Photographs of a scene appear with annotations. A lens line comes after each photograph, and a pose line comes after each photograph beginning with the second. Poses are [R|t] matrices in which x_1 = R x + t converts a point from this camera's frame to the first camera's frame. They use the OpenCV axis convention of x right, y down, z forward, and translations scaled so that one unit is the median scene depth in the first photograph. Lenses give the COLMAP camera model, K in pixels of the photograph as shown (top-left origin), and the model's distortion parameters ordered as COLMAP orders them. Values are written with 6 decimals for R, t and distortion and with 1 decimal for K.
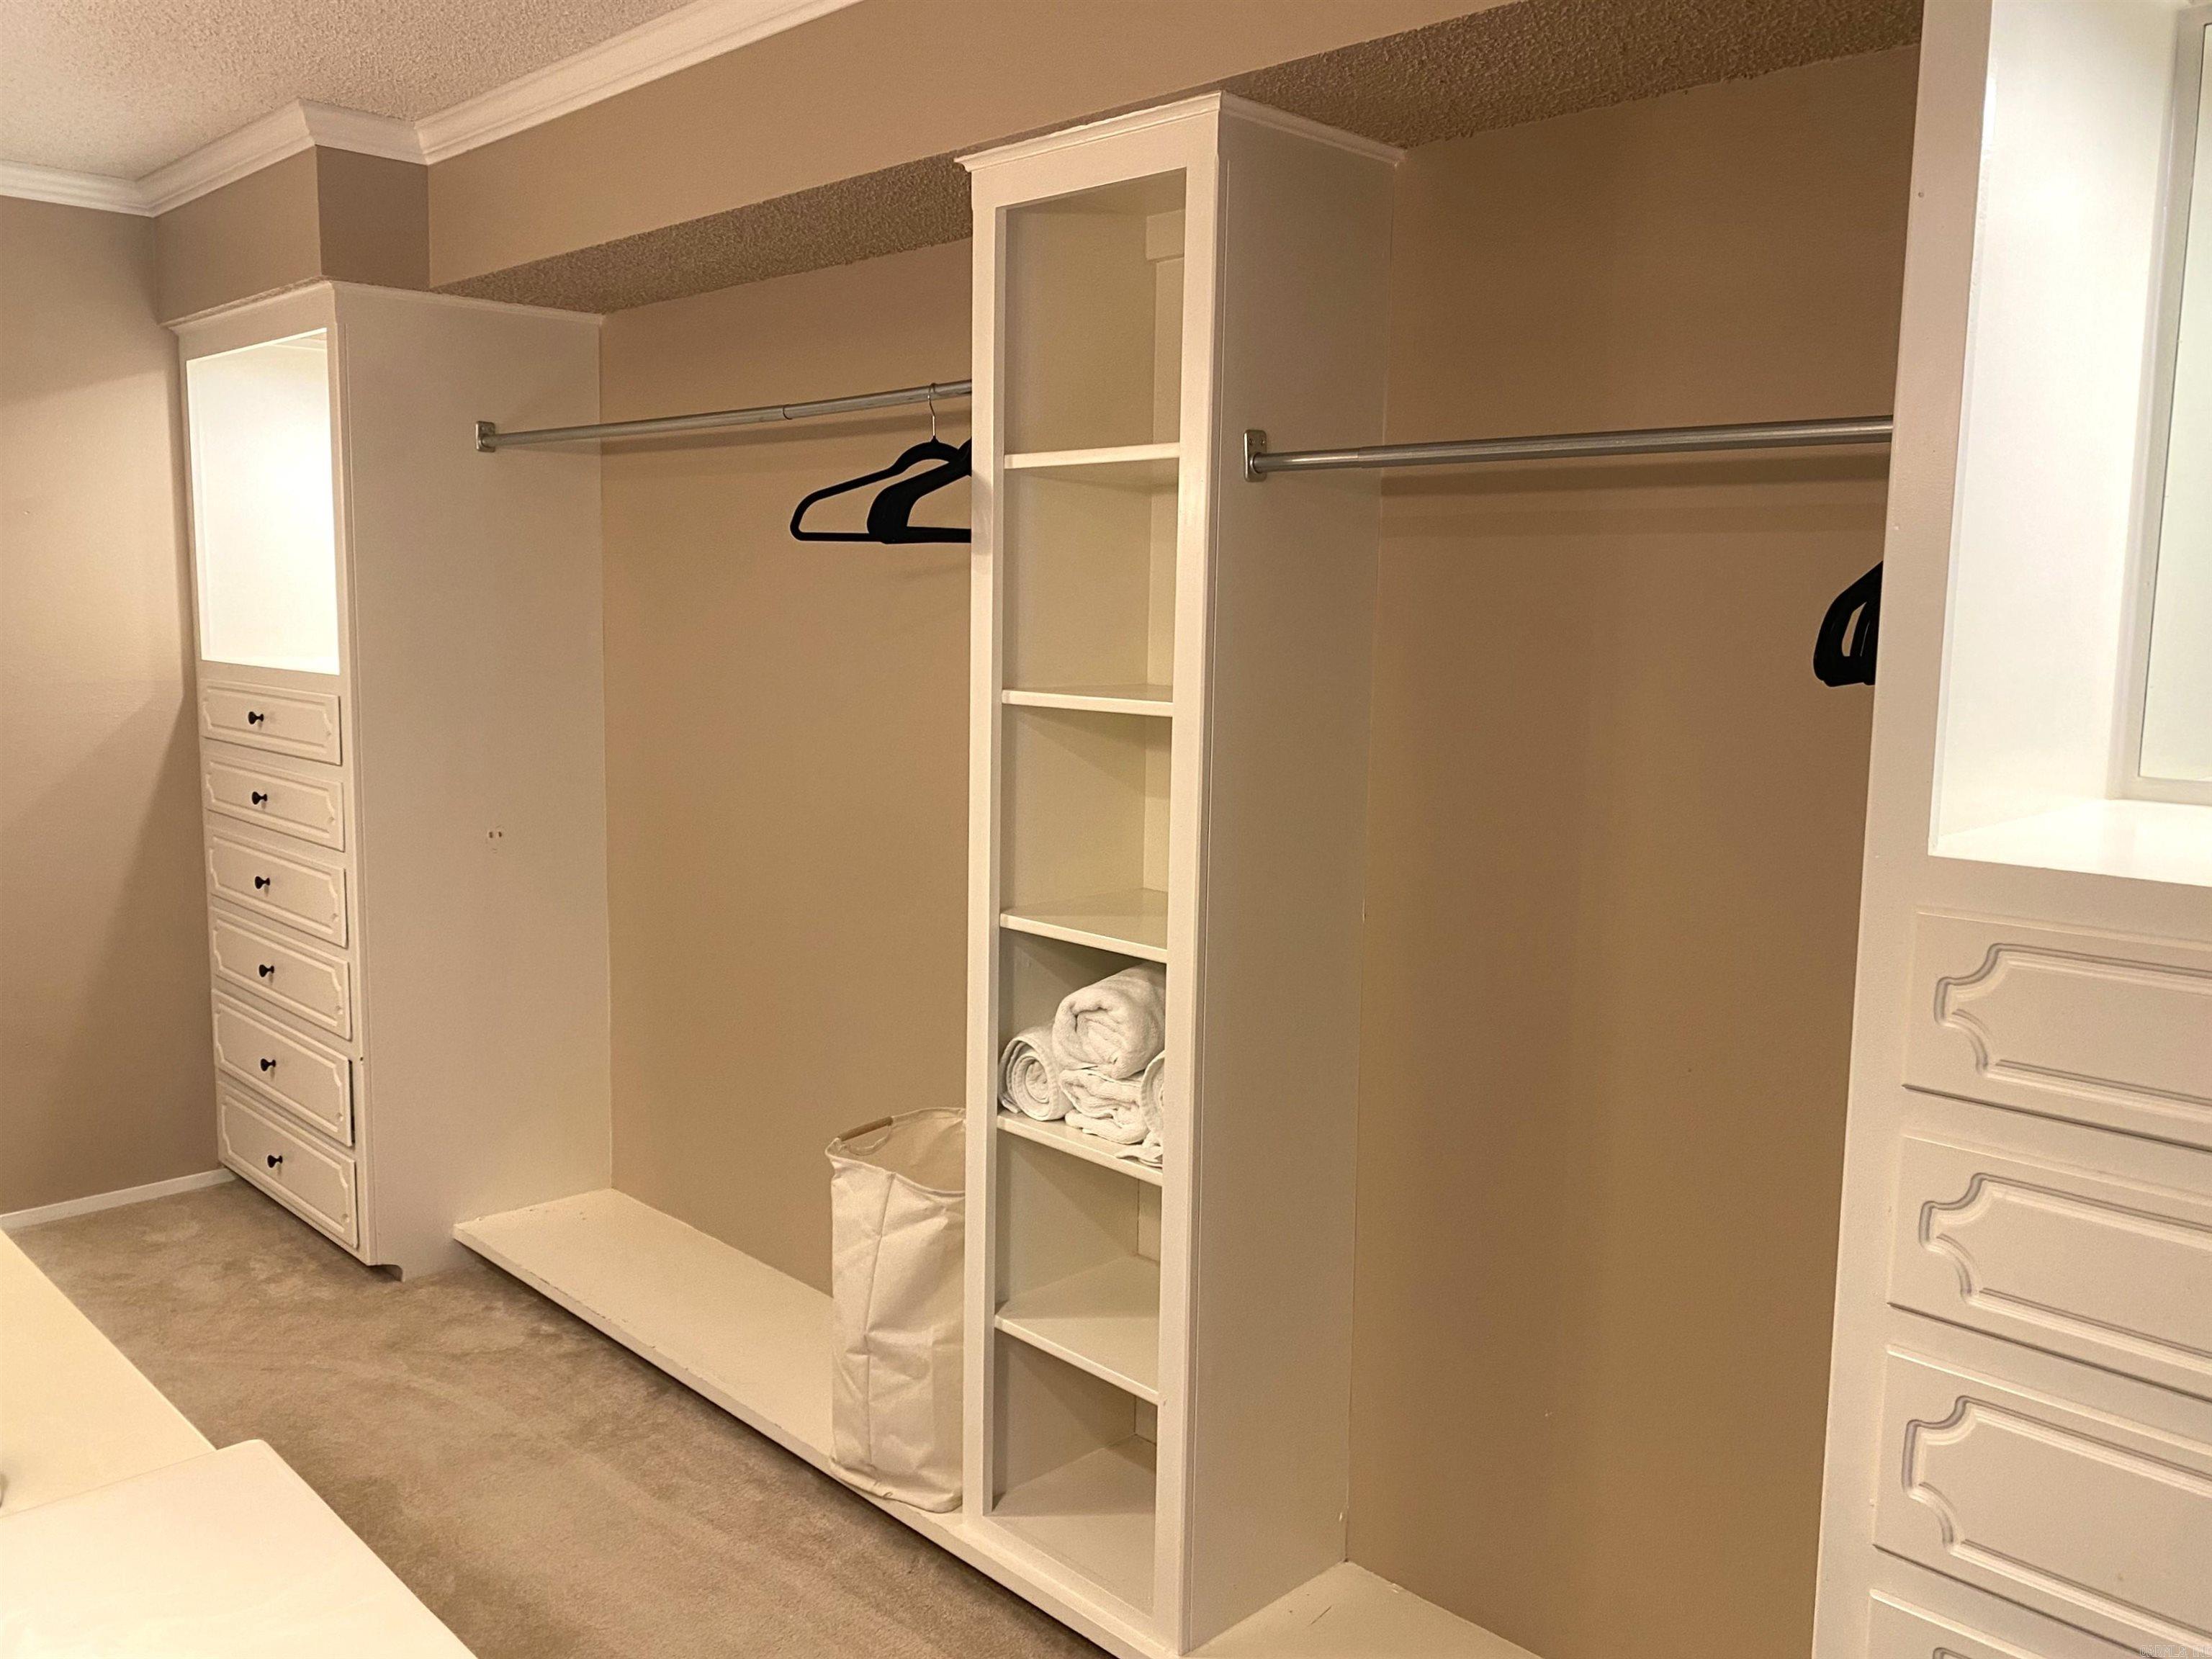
lens RADIAL K [[1747.8, 0, 1102.2], [0, 1747.8, 803.5], [0, 0, 1]] dist [0.061201, -0.073761]
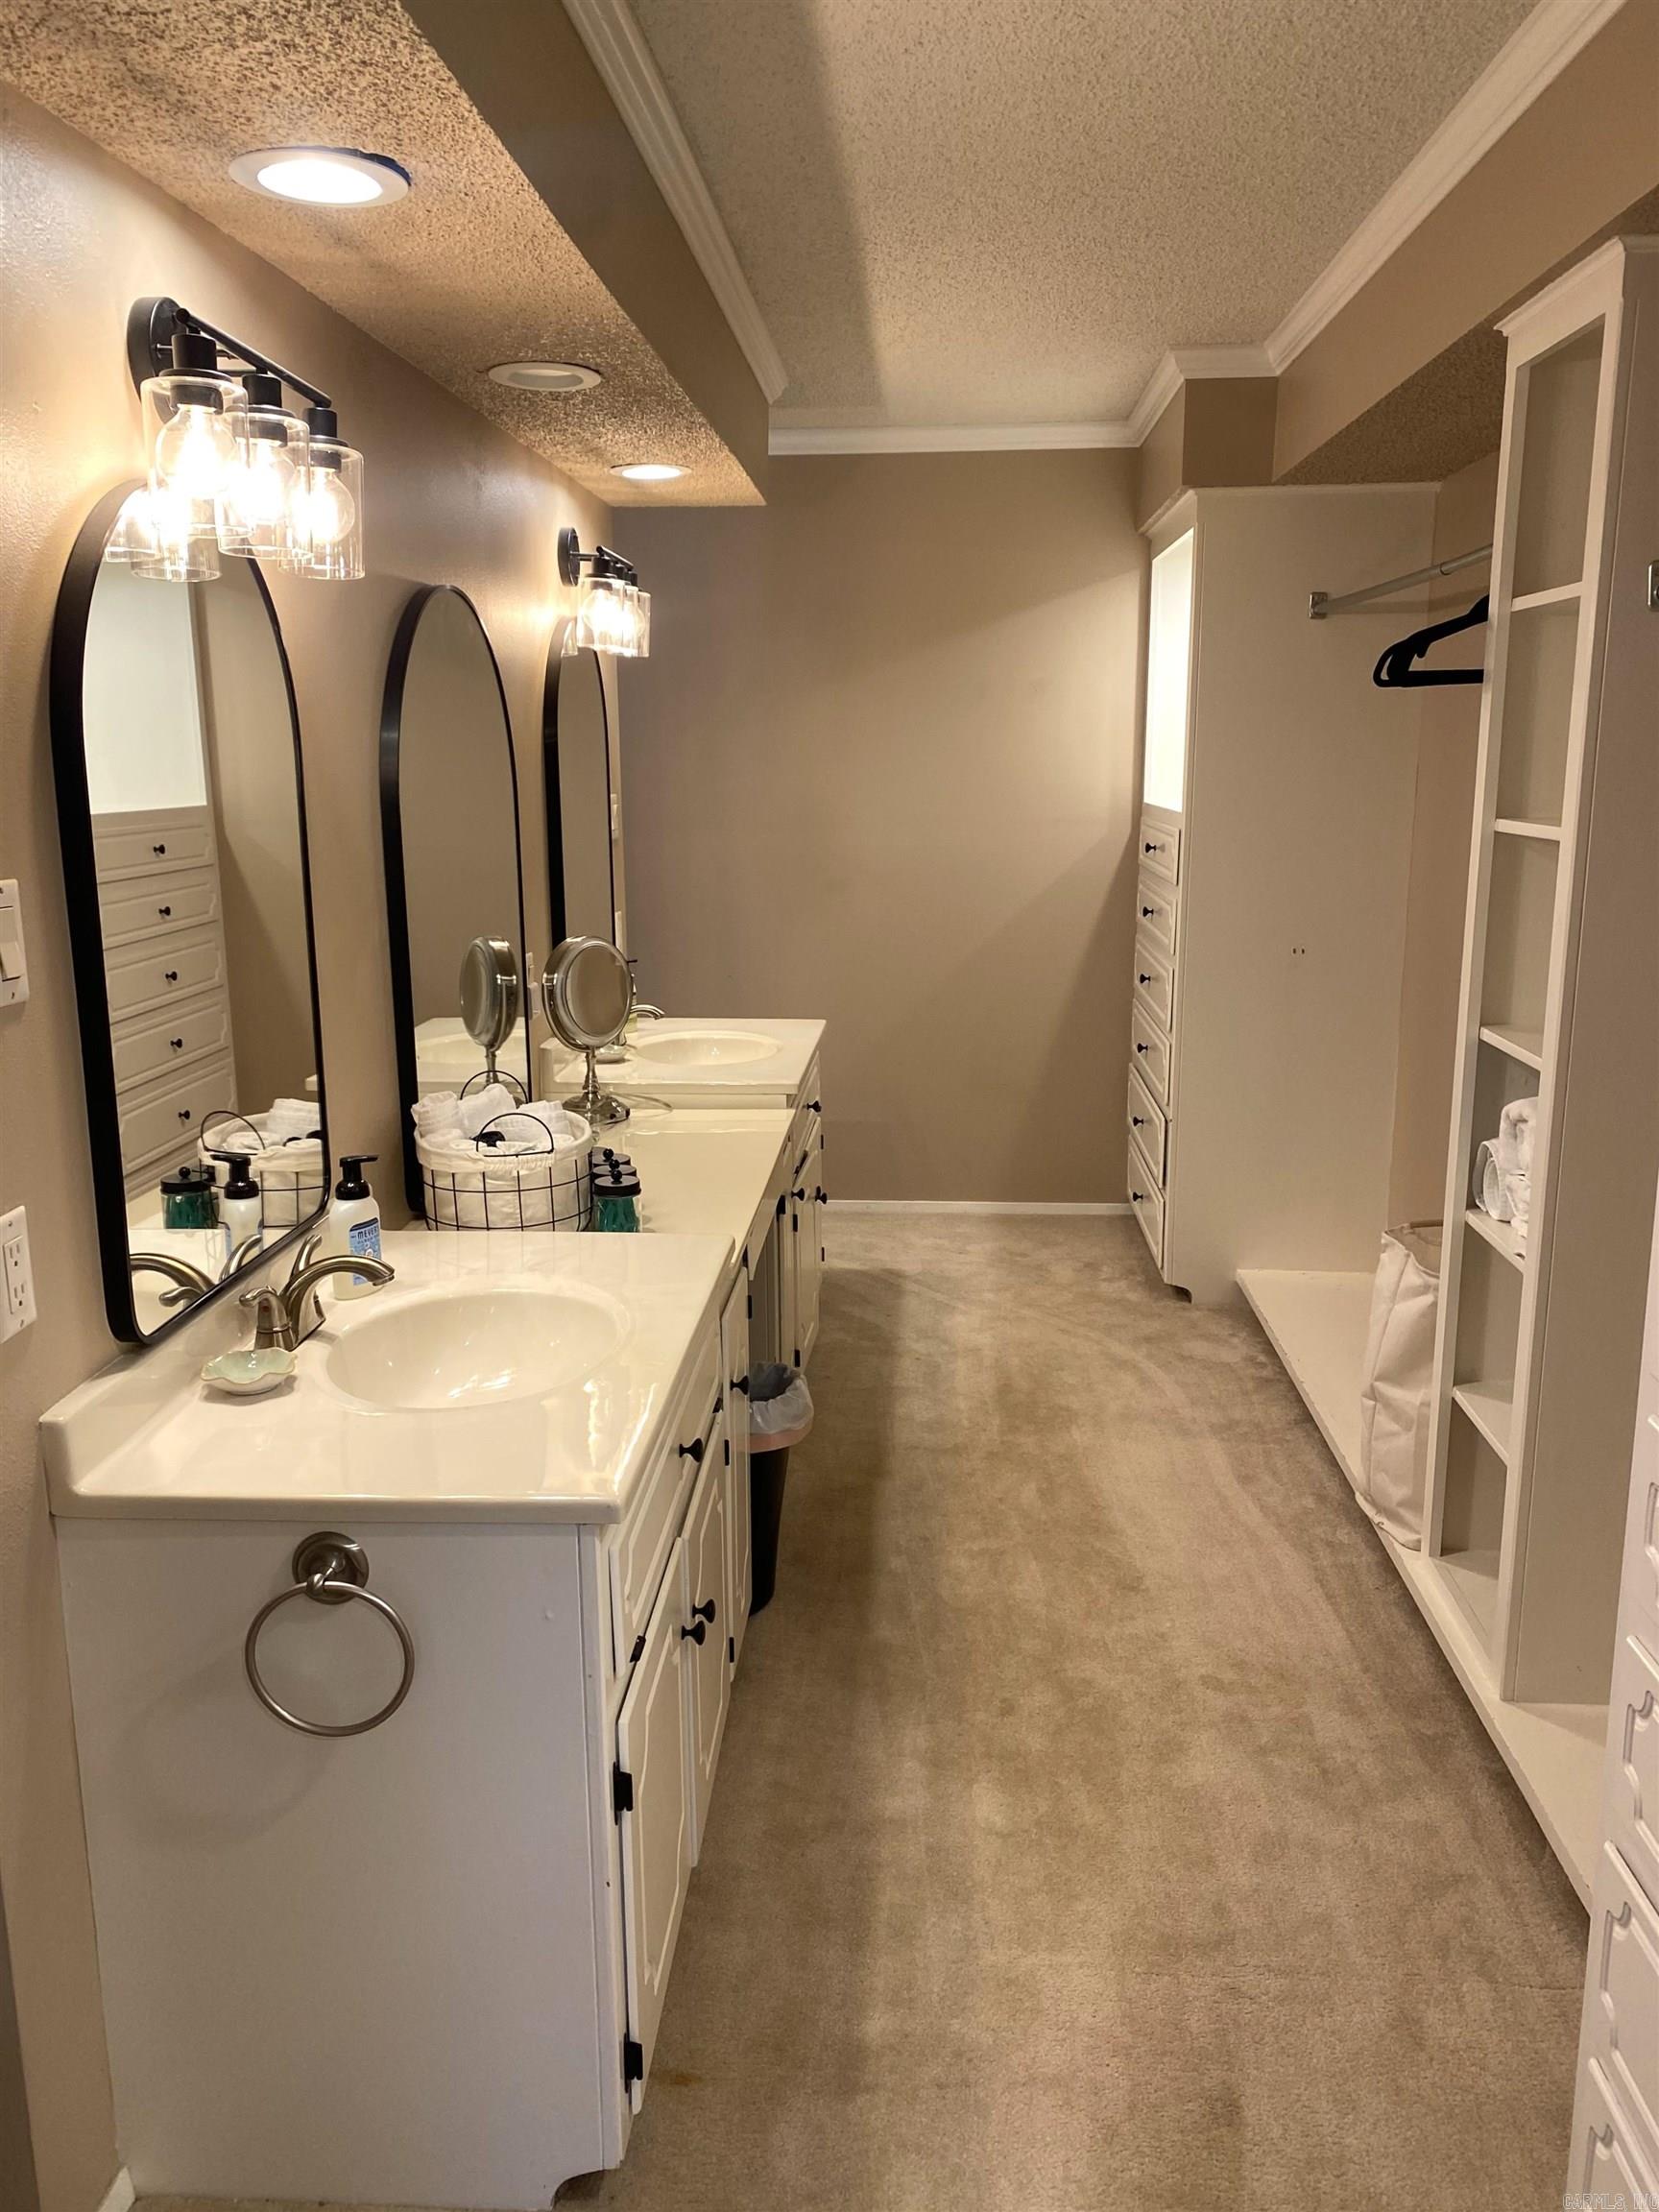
lens RADIAL K [[1747.8, 0, 787.9], [0, 1747.8, 1097.2], [0, 0, 1]] dist [0.061201, -0.073761]
pose [[0.664623, 0.128437, -0.736057, 0.363544], [-0.072686, 0.991557, 0.107388, 0.015741], [0.743635, -0.017872, 0.668347, -0.046913]]
